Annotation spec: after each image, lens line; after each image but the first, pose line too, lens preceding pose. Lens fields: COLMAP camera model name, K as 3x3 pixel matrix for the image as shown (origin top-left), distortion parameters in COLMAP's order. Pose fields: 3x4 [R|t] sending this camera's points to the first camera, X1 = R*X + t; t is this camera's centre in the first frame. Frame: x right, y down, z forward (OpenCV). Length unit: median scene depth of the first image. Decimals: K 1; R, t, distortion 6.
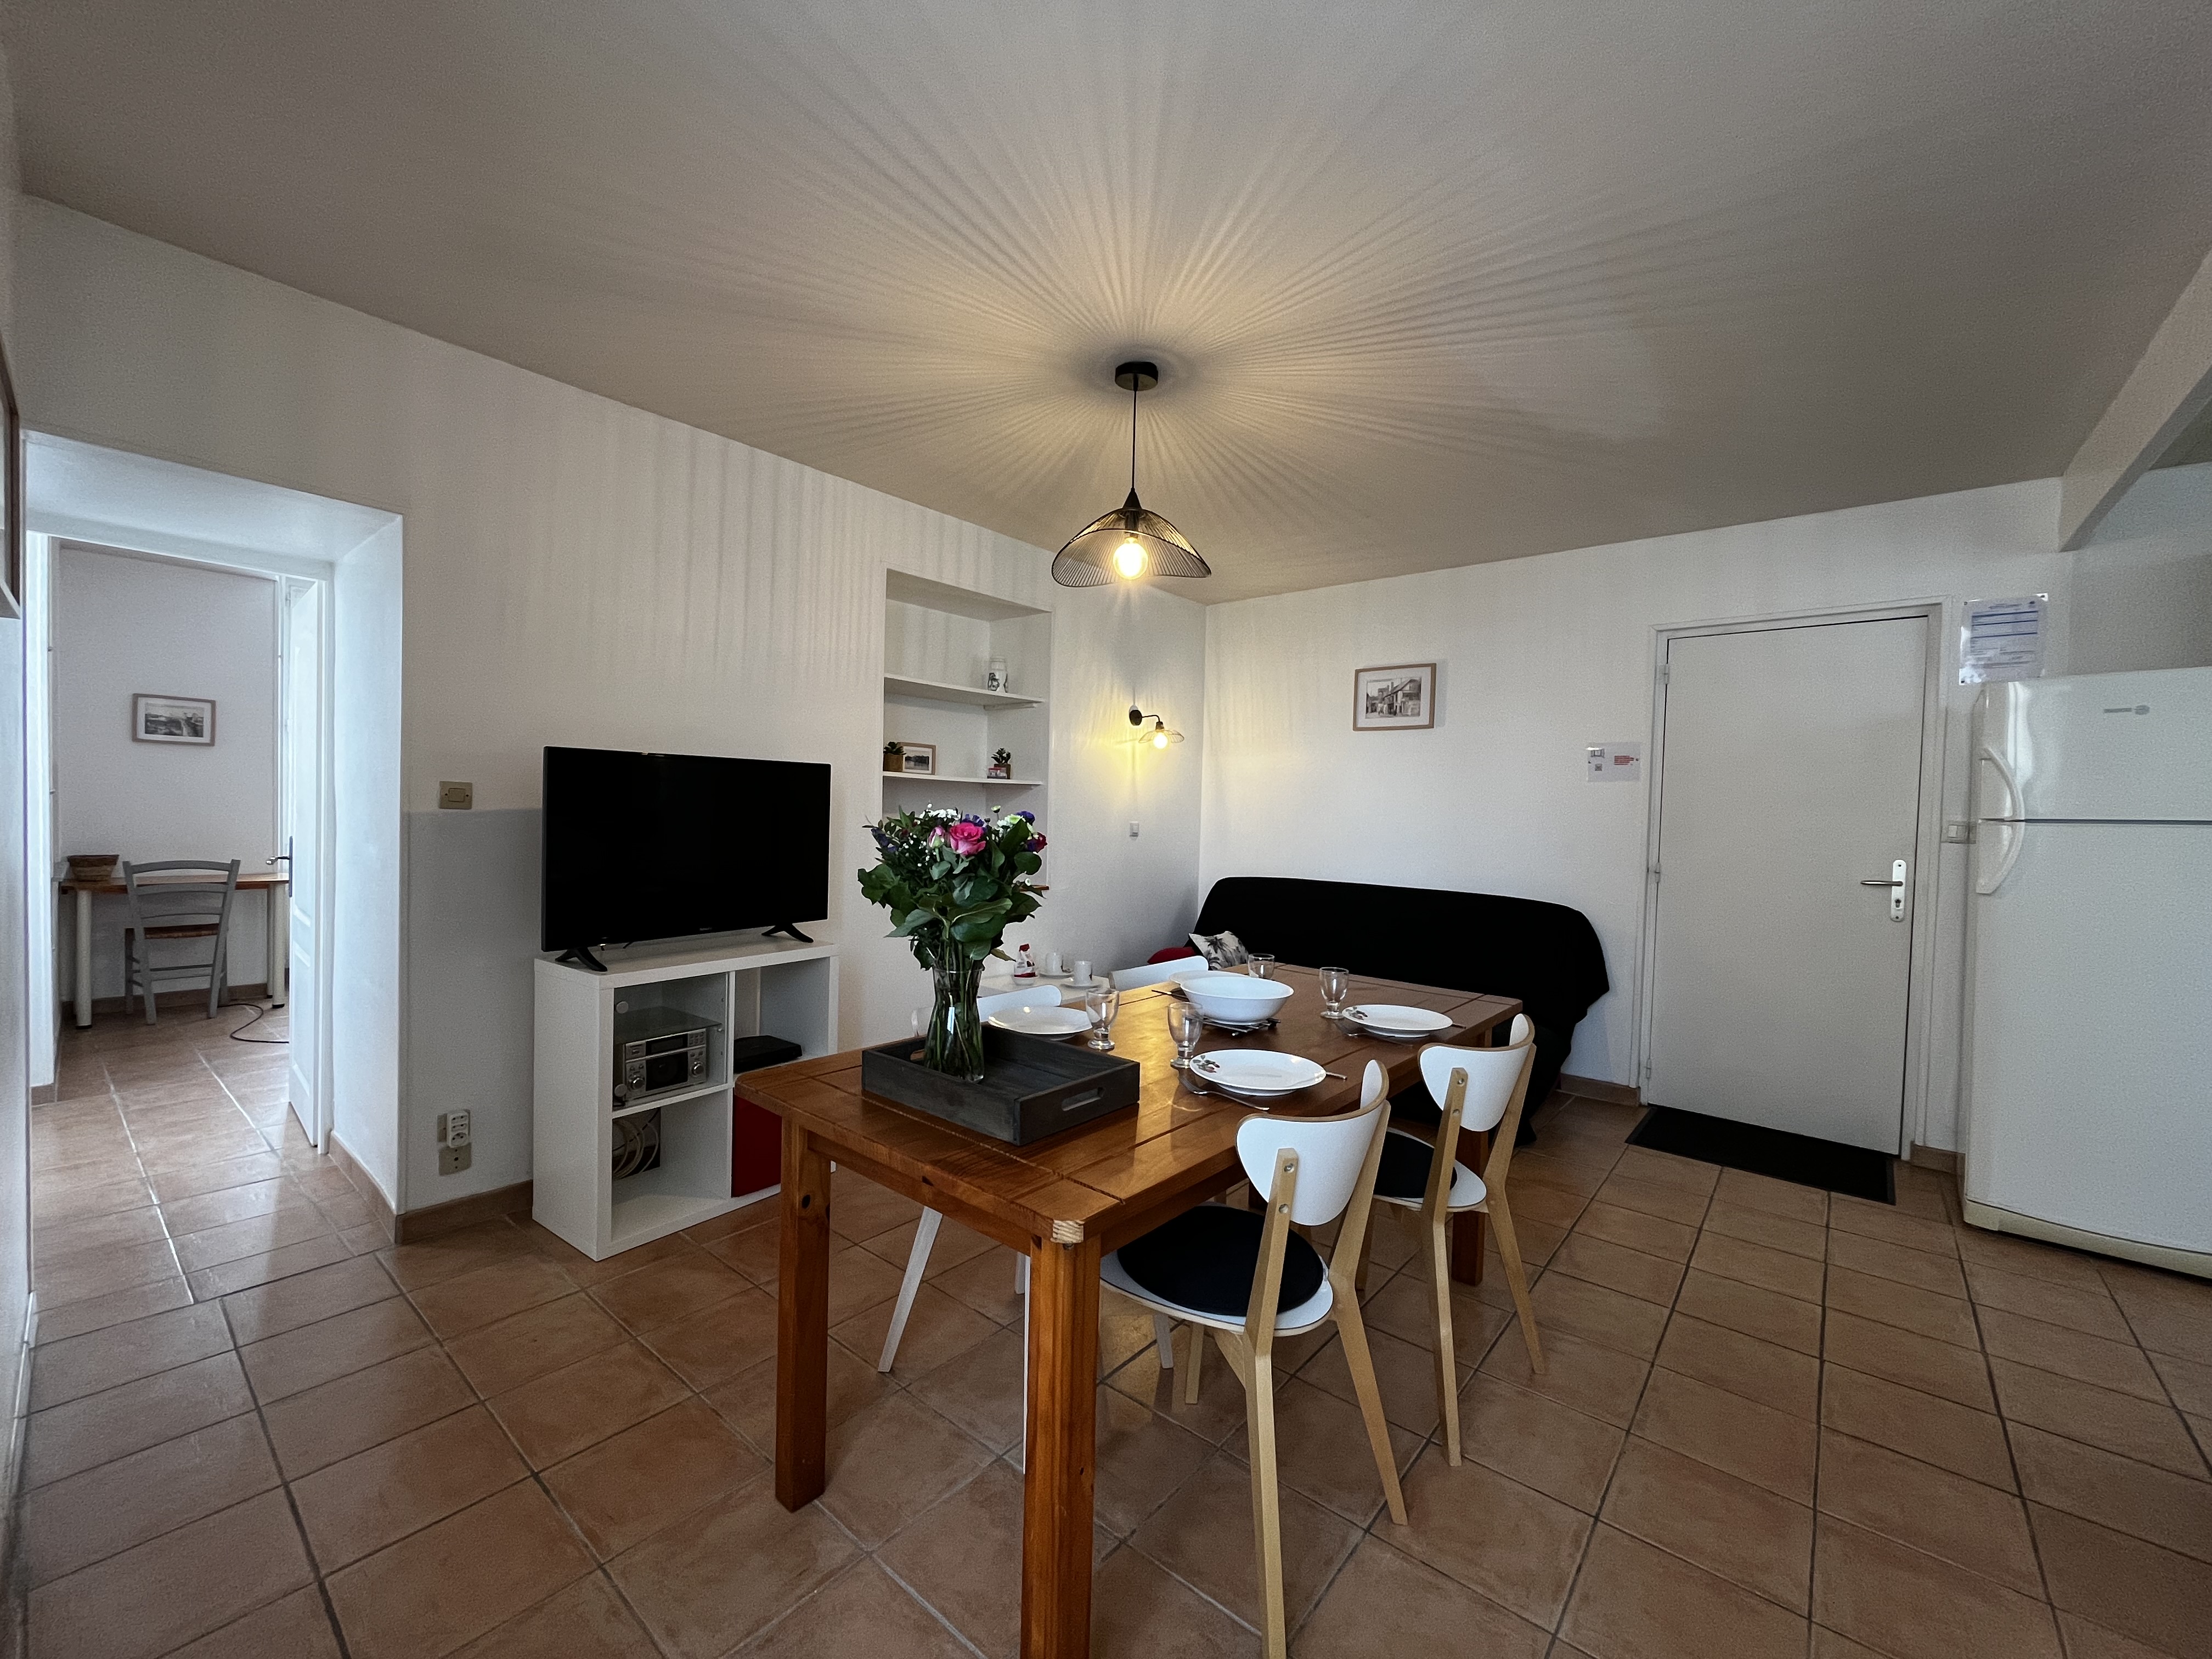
lens RADIAL K [[897.1, 0, 1103.8], [0, 897.1, 832.7], [0, 0, 1]] dist [-0.001502, -0.000518]
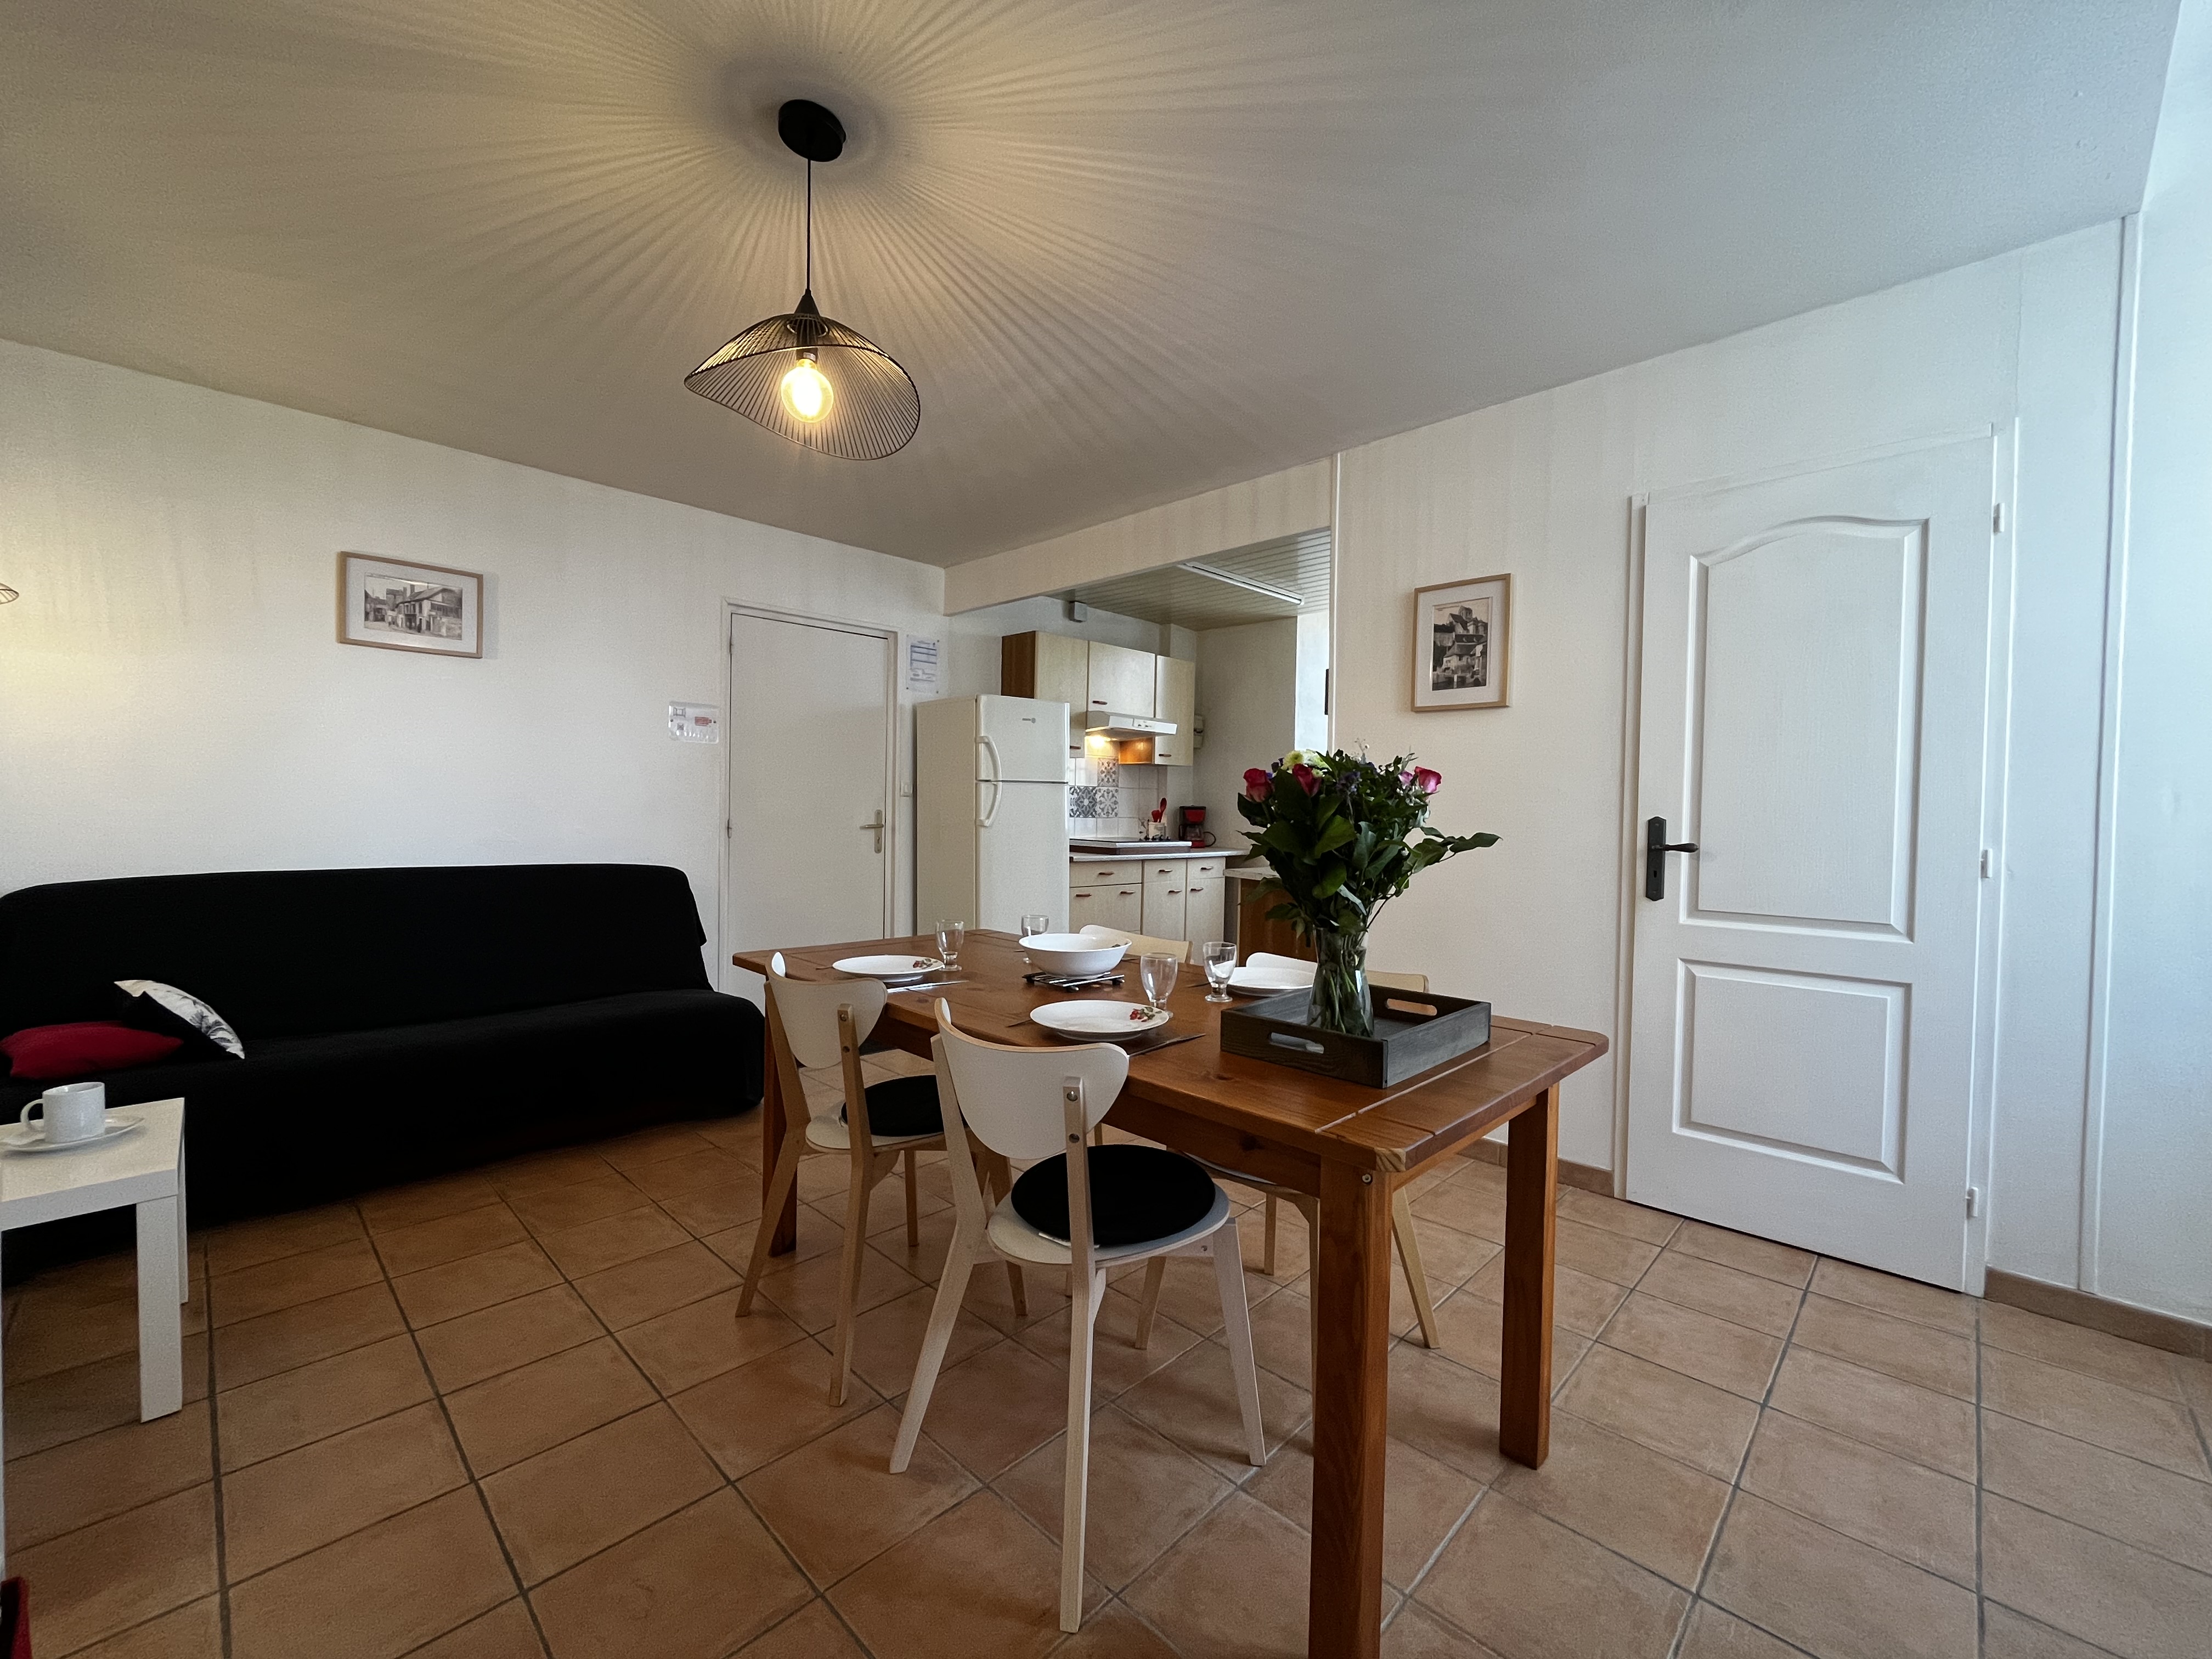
lens RADIAL K [[897.1, 0, 1103.8], [0, 897.1, 832.7], [0, 0, 1]] dist [-0.001502, -0.000518]
pose [[0.079064, -0.047710, 0.995727, -0.451296], [0.010719, 0.998837, 0.047008, 0.003890], [-0.996812, 0.006957, 0.079483, 0.489212]]
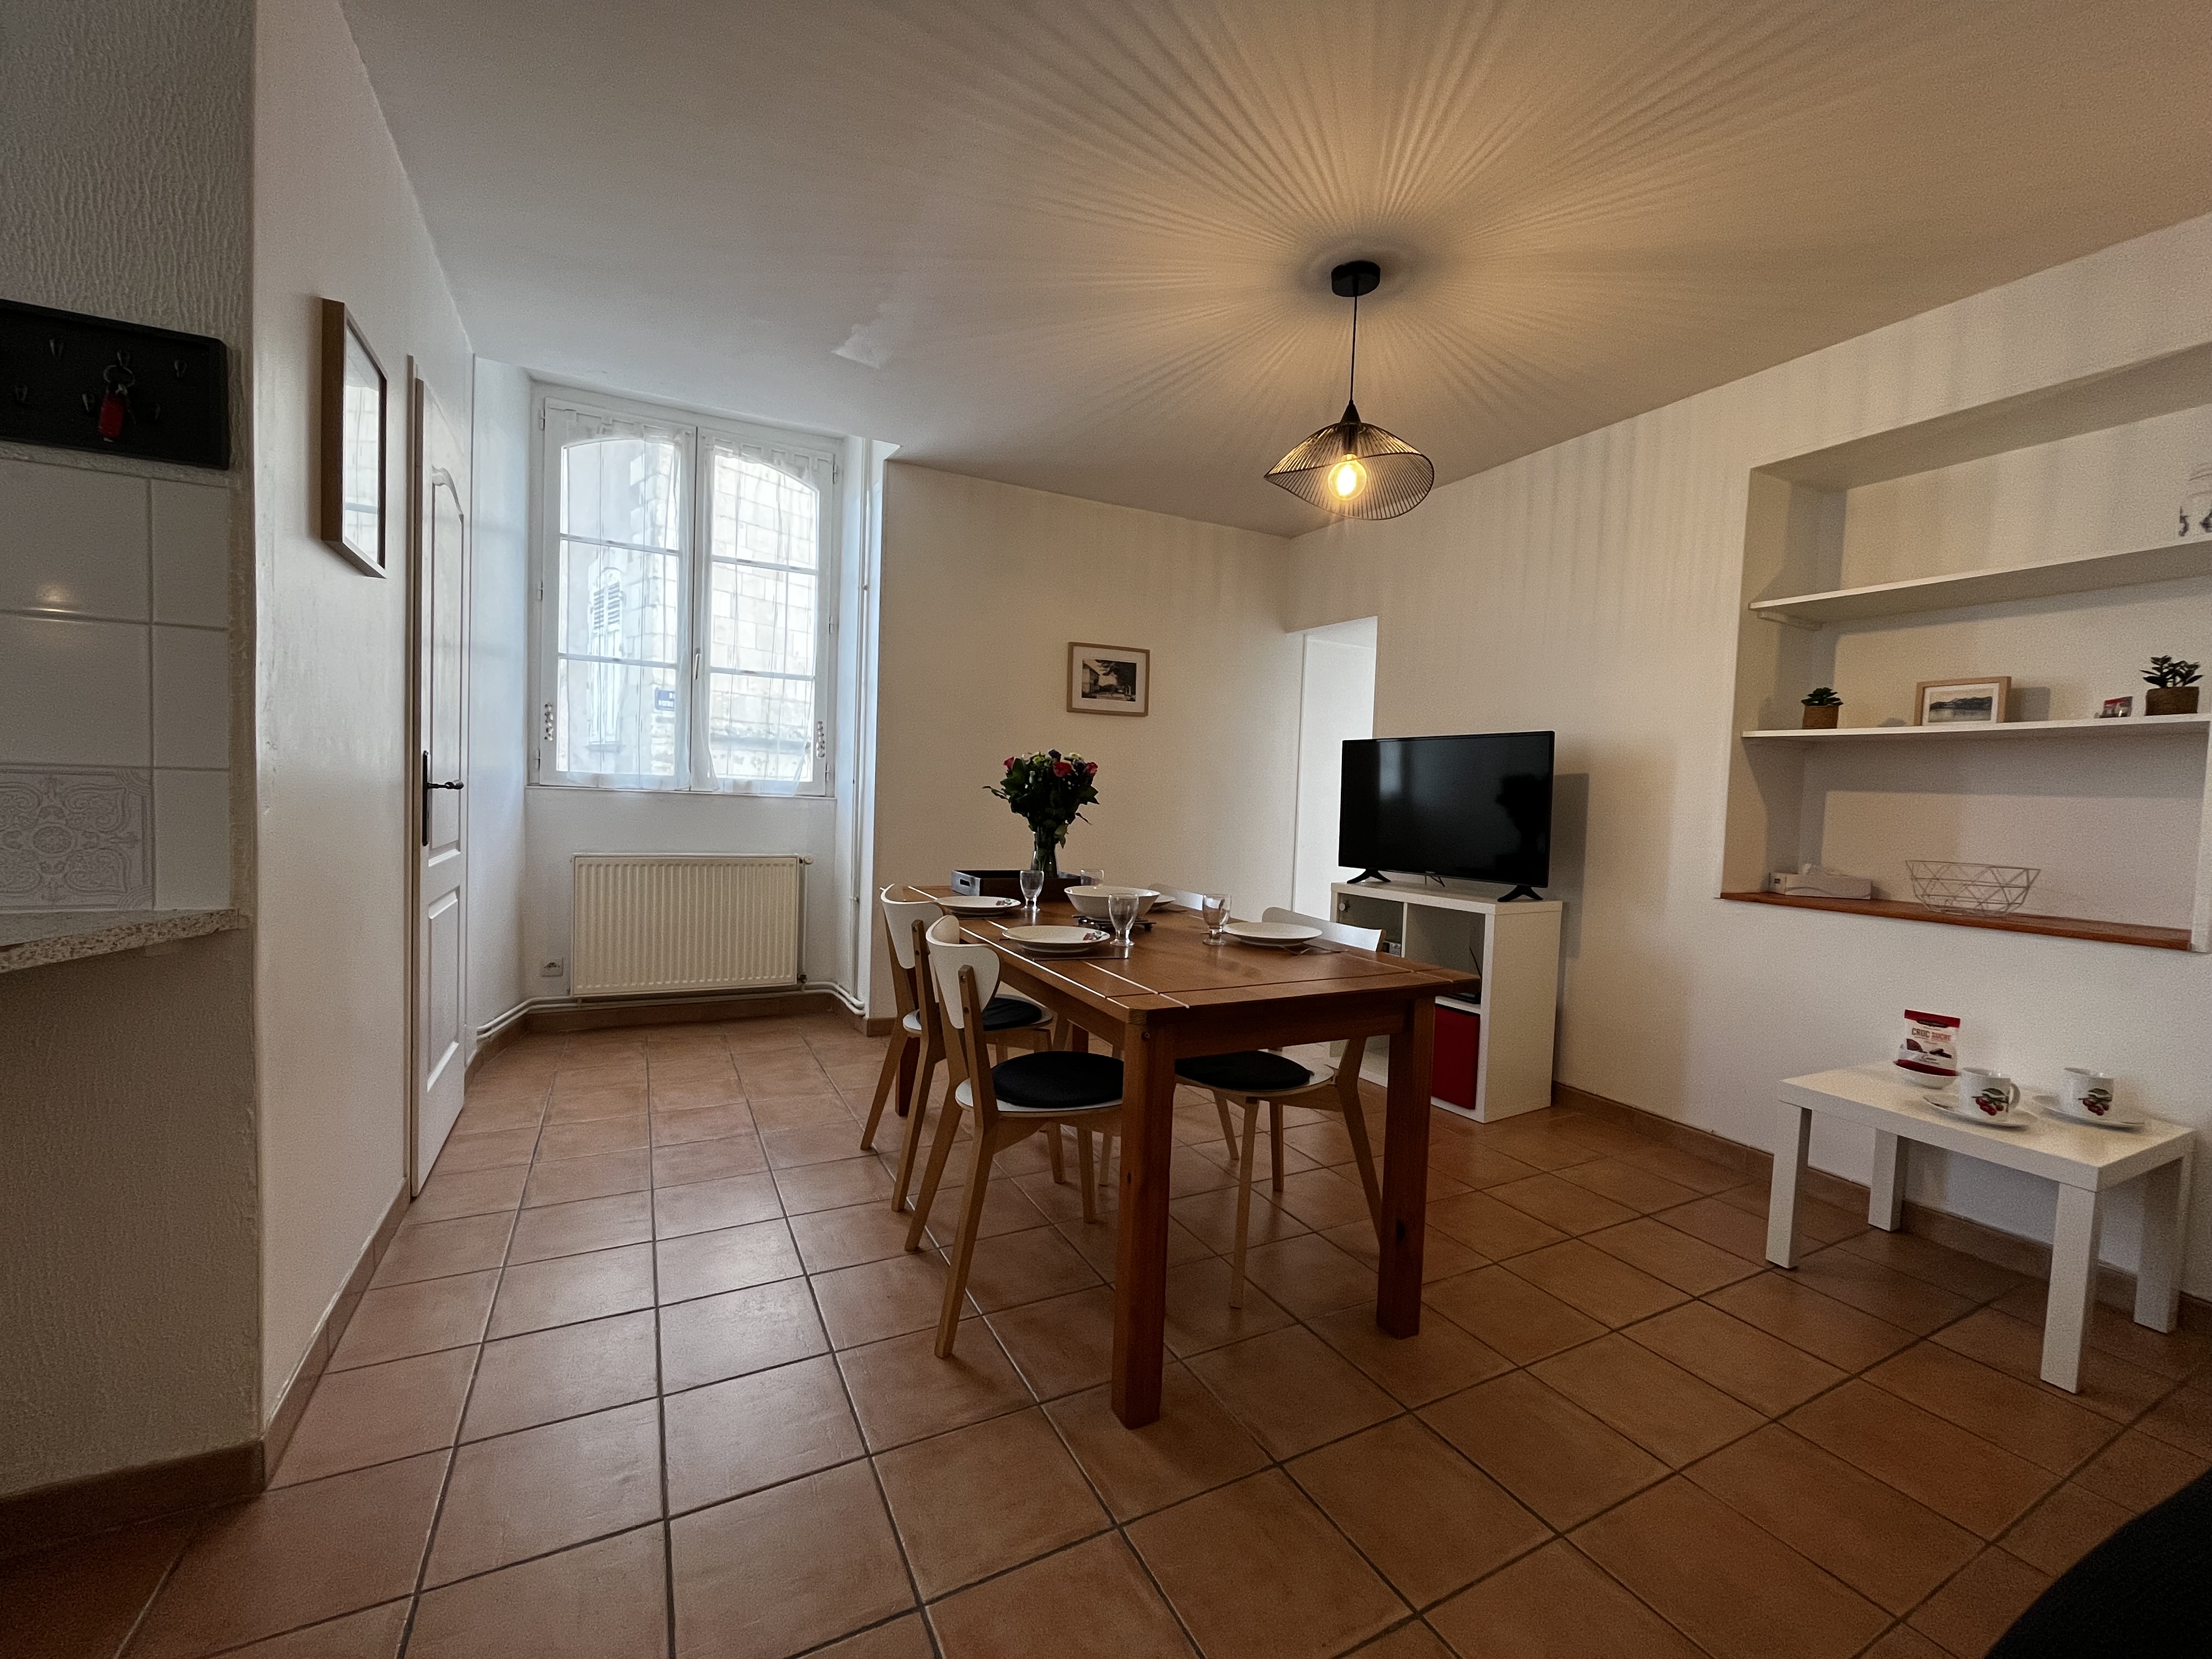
lens RADIAL K [[897.1, 0, 1103.8], [0, 897.1, 832.7], [0, 0, 1]] dist [-0.001502, -0.000518]
pose [[-0.387123, -0.000277, -0.922028, 0.671044], [-0.070171, 0.997109, 0.029163, 0.034625], [0.919354, 0.075990, -0.386023, 0.787391]]
